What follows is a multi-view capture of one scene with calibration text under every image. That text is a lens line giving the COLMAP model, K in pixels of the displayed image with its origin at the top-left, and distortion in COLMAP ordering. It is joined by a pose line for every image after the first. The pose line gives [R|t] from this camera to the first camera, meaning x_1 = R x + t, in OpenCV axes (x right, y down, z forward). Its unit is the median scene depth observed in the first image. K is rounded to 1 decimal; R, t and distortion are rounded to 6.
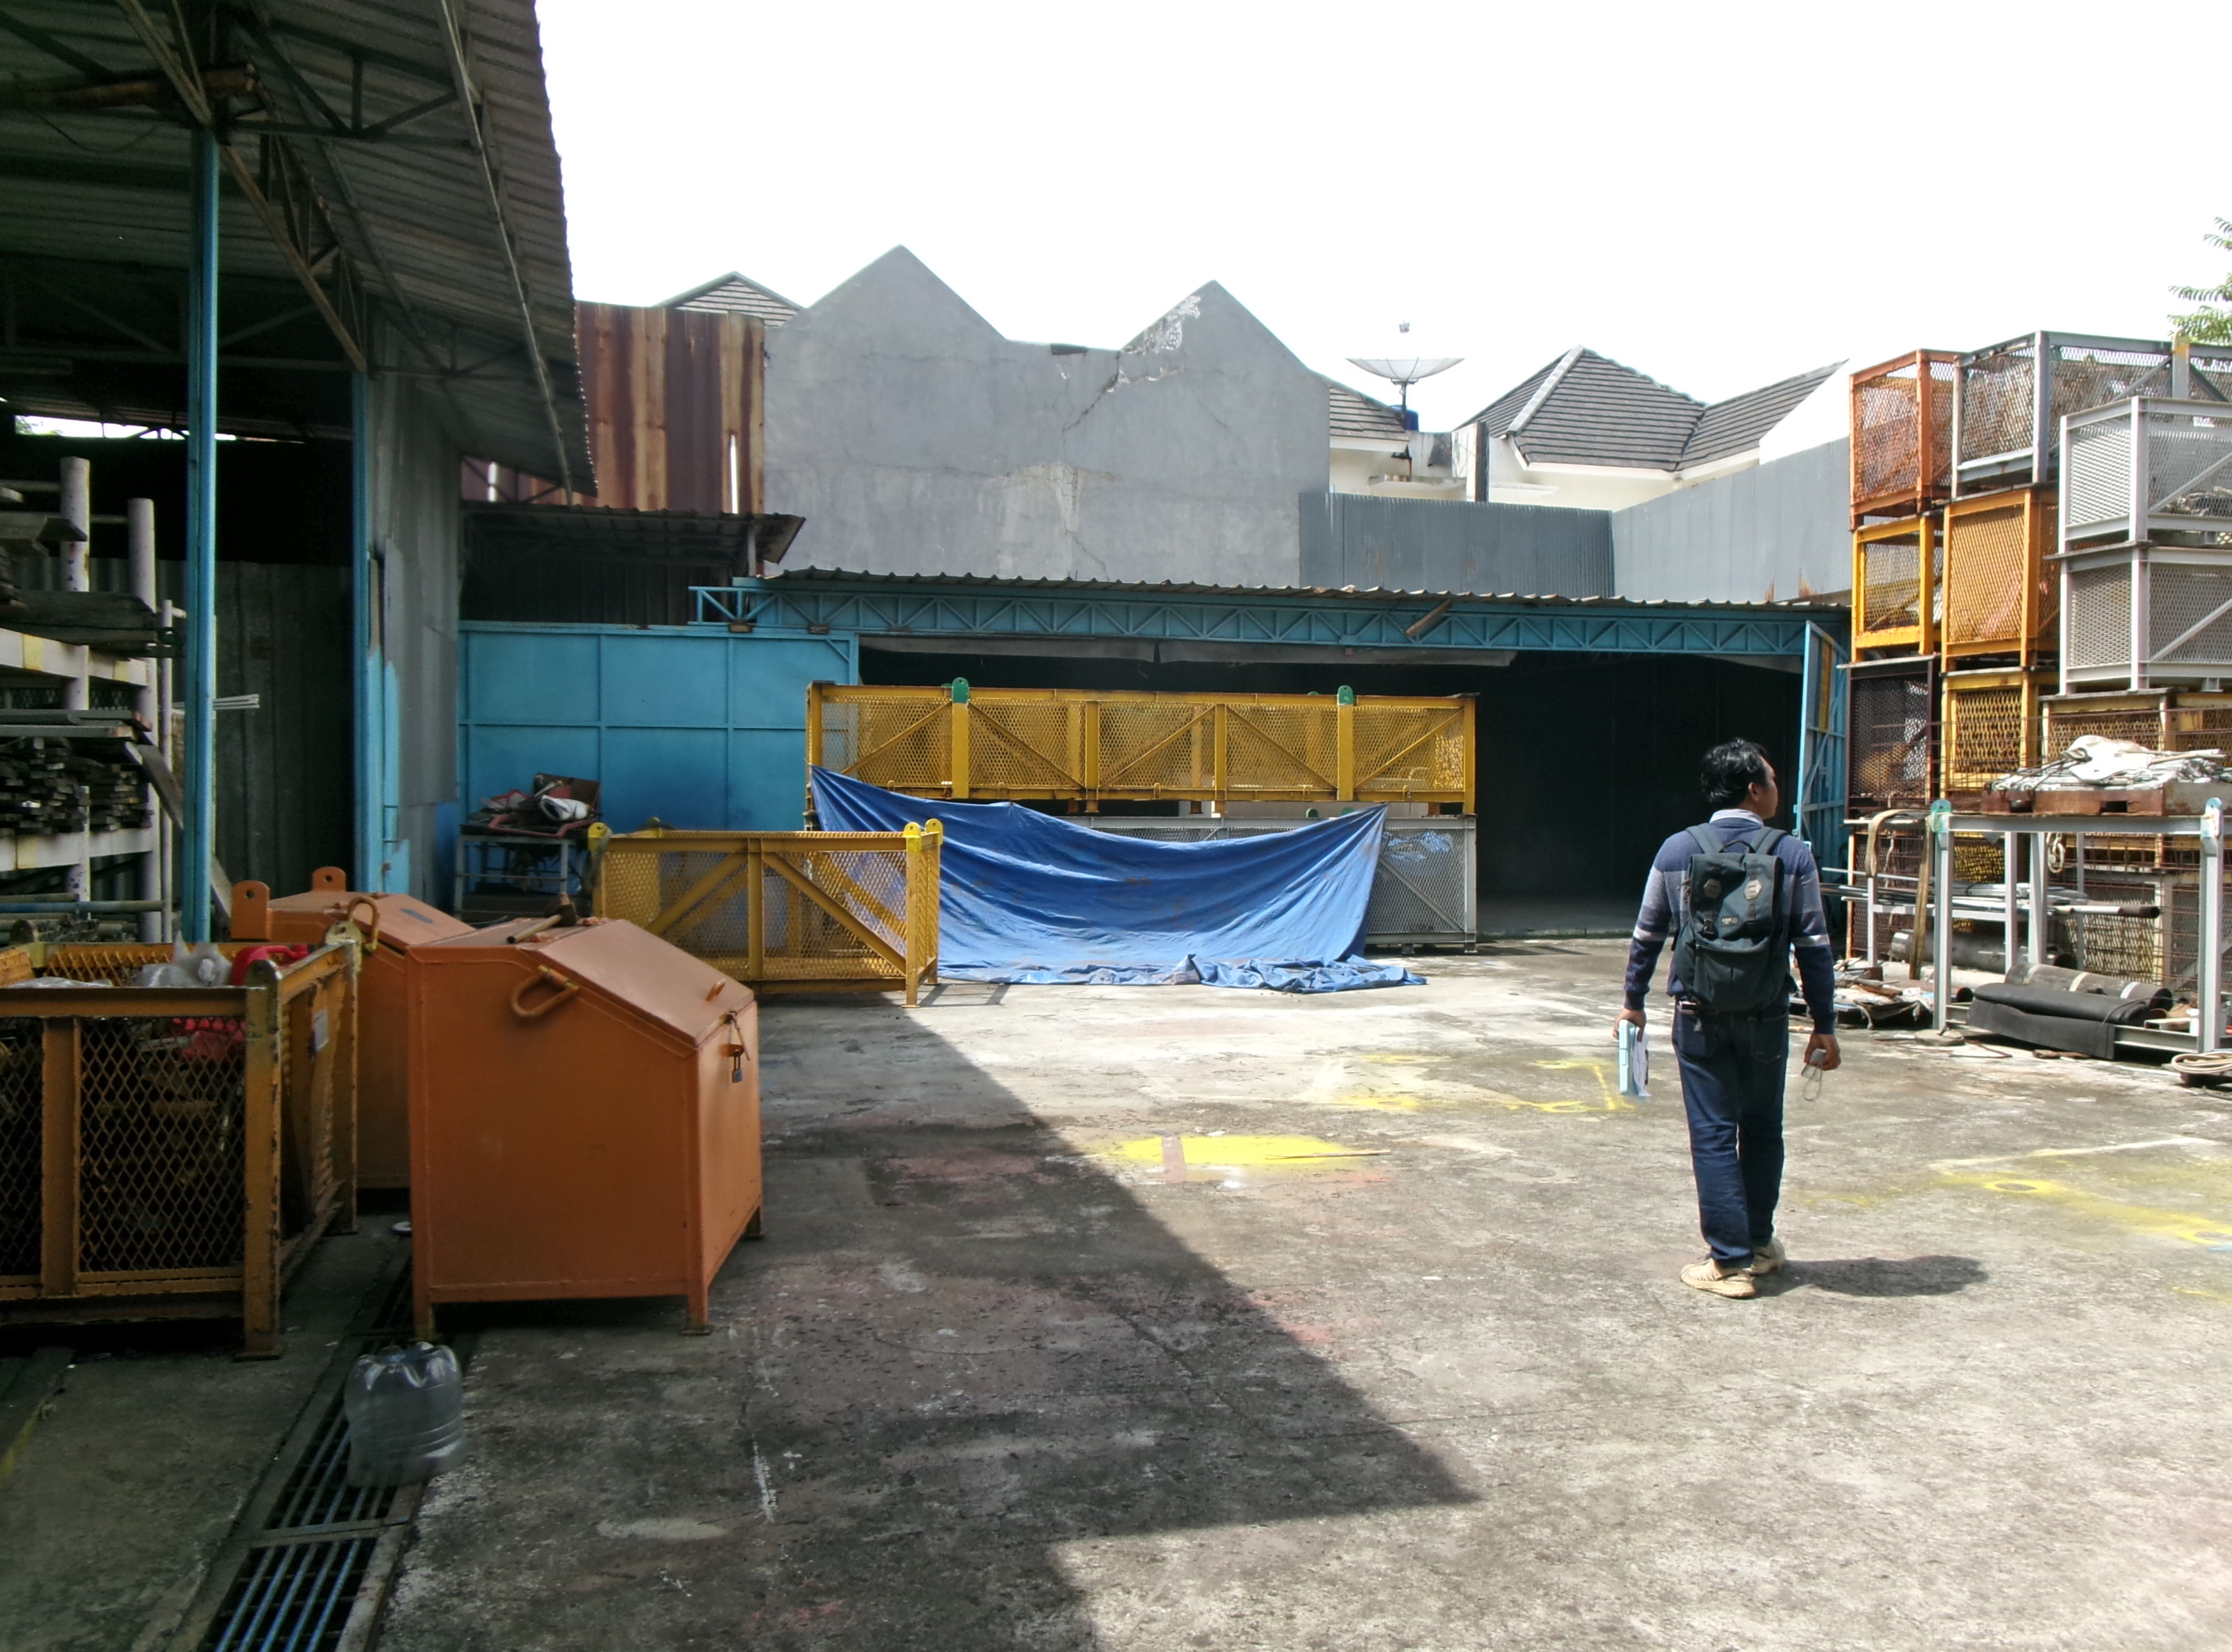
lens RADIAL K [[1834.3, 0, 1144.2], [0, 1834.3, 844.1], [0, 0, 1]] dist [0.001658, 0.007216]
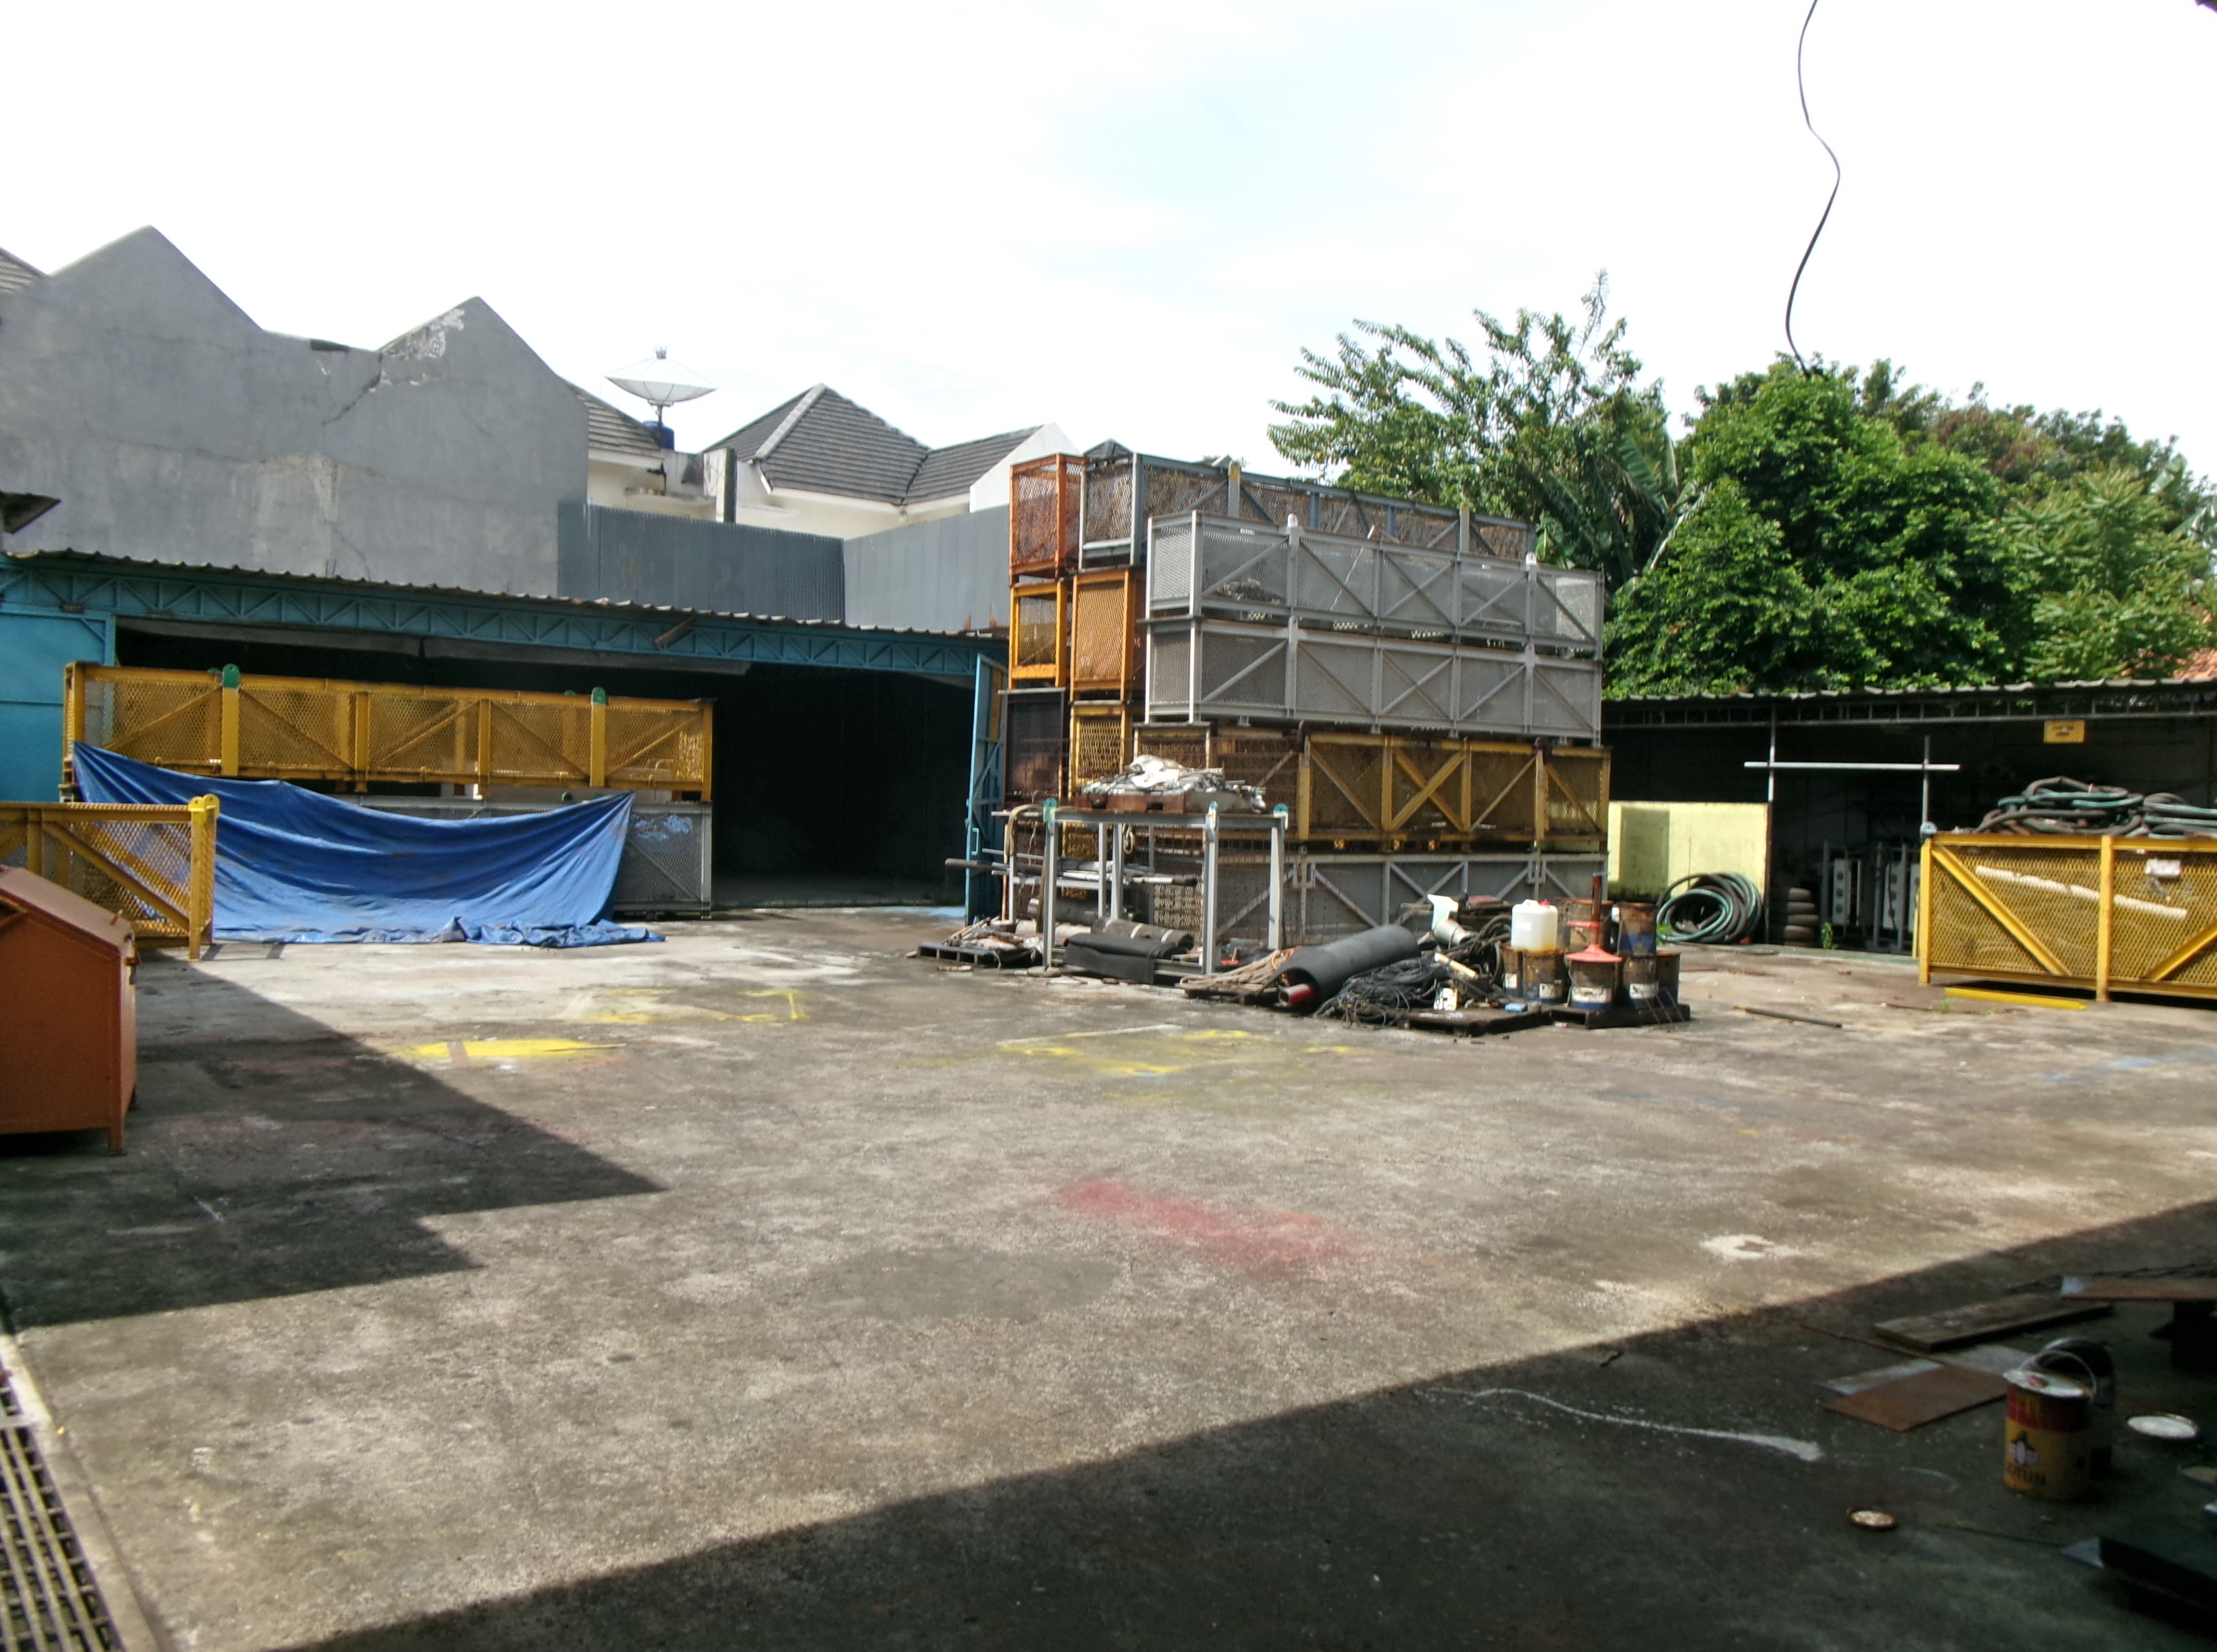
lens RADIAL K [[1822.0, 0, 1136.5], [0, 1822.0, 844.0], [0, 0, 1]] dist [0.001658, 0.007216]
pose [[0.922382, 0.013818, 0.386031, -0.023086], [-0.016562, 0.999856, 0.003785, 0.002626], [-0.385923, -0.009885, 0.922478, -0.220477]]
